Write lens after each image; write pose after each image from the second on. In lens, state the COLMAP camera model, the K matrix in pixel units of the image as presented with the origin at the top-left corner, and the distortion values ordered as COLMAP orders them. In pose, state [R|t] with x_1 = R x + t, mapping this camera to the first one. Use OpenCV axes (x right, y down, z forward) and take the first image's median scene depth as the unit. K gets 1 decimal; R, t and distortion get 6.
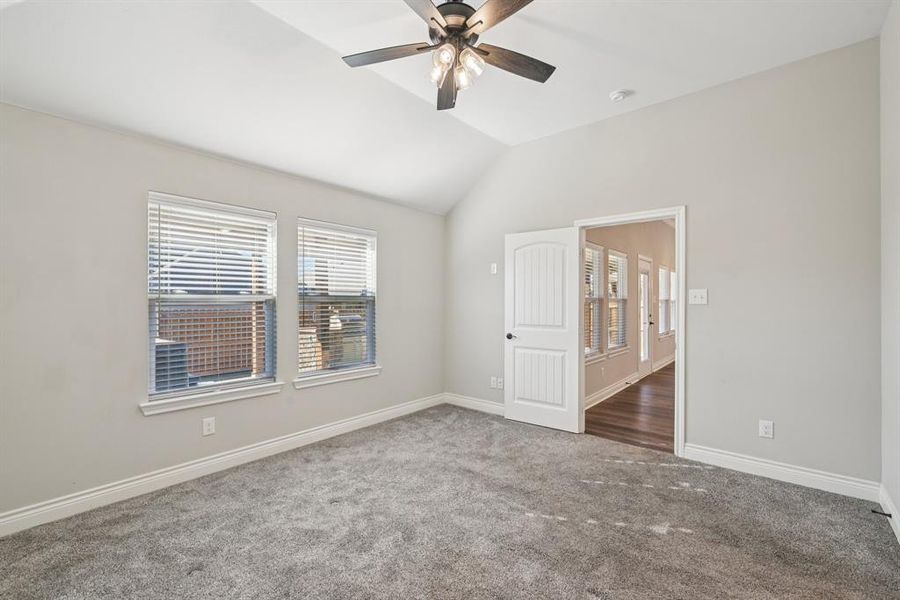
lens RADIAL K [[413.7, 0, 451.6], [0, 413.7, 303.8], [0, 0, 1]] dist [0.003050, -0.000151]
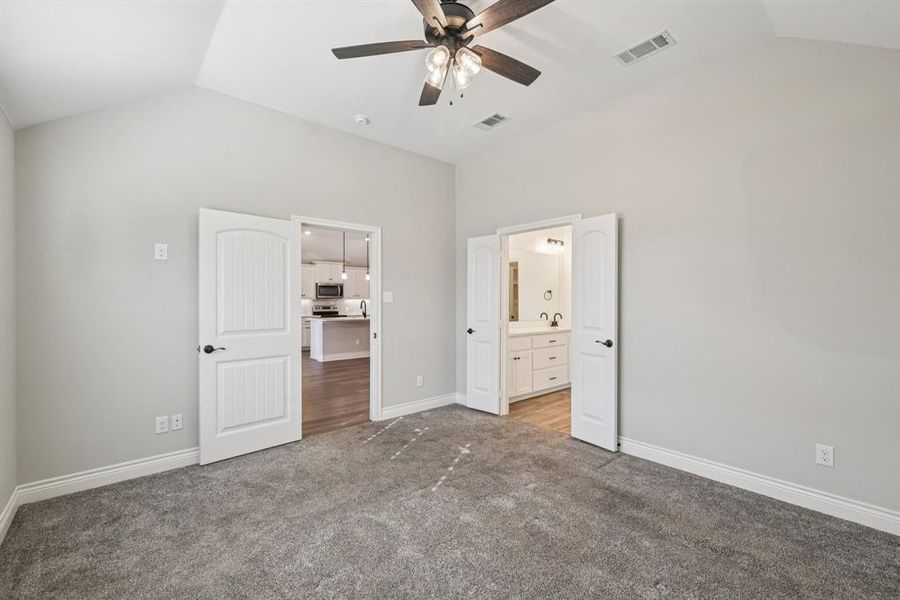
lens RADIAL K [[422.7, 0, 451.1], [0, 422.7, 302.1], [0, 0, 1]] dist [-0.000138, -0.000181]
pose [[0.058264, -0.007526, 0.998273, -0.745293], [0.006709, 0.999952, 0.007147, -0.009338], [-0.998279, 0.006281, 0.058312, 0.687455]]
